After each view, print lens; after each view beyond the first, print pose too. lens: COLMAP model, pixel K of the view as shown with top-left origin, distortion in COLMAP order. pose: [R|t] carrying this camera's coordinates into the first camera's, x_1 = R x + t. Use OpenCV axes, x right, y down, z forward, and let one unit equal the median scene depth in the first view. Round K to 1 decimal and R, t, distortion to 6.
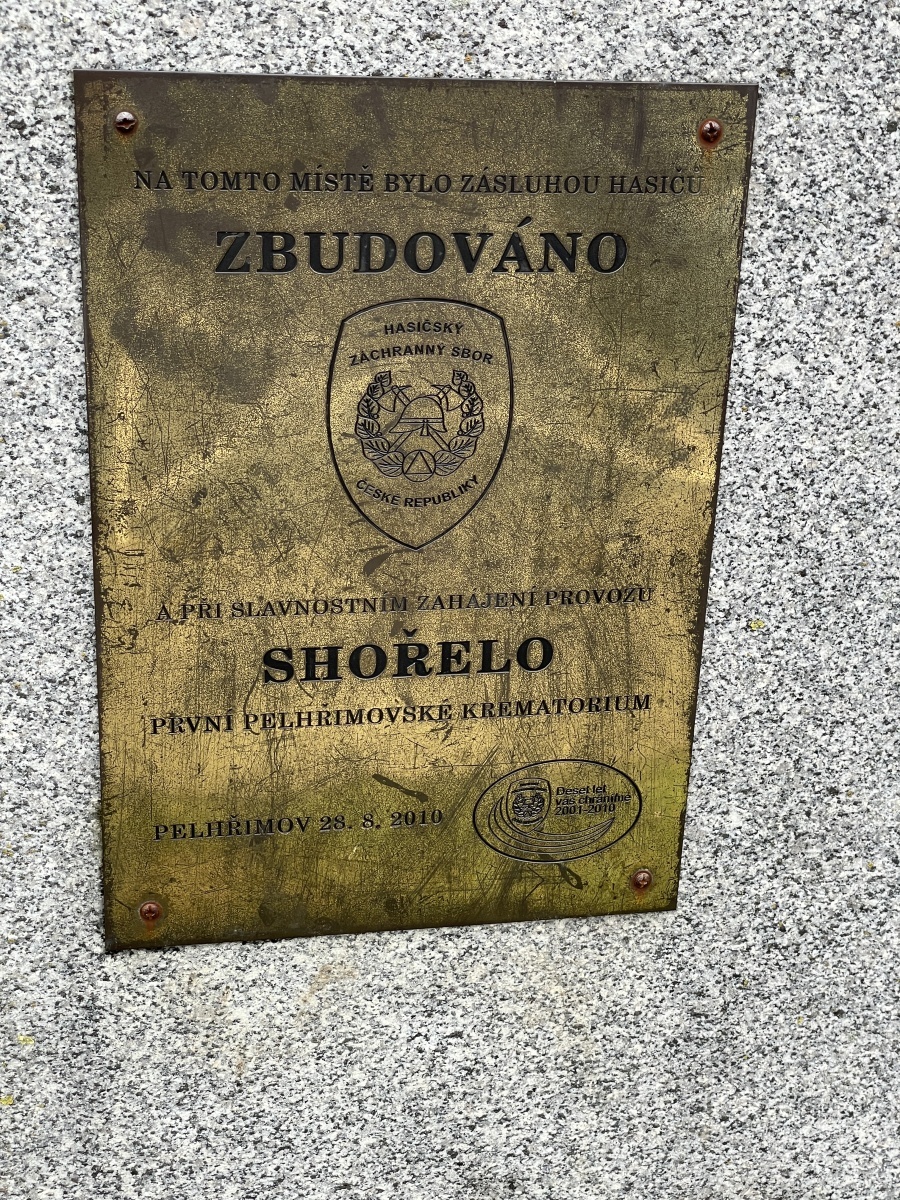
lens RADIAL K [[1814.3, 0, 449.5], [0, 1814.3, 600.0], [0, 0, 1]] dist [0.039988, 0.000000]
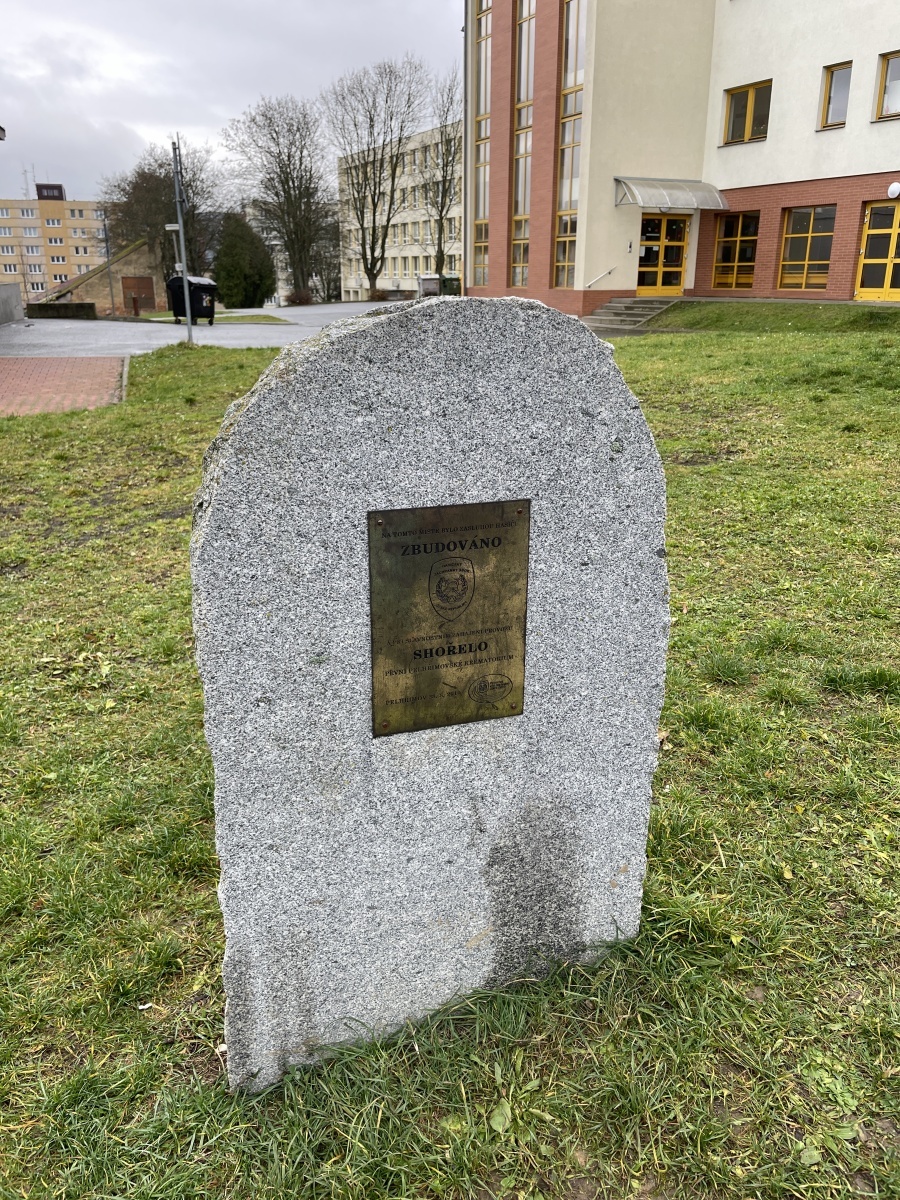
lens RADIAL K [[909.9, 0, 451.8], [0, 909.9, 599.3], [0, 0, 1]] dist [-0.004265, -0.008299]
pose [[0.989934, -0.079222, 0.117278, -0.236394], [0.083577, 0.995965, -0.032685, -0.011237], [-0.114215, 0.042157, 0.992561, -0.890300]]
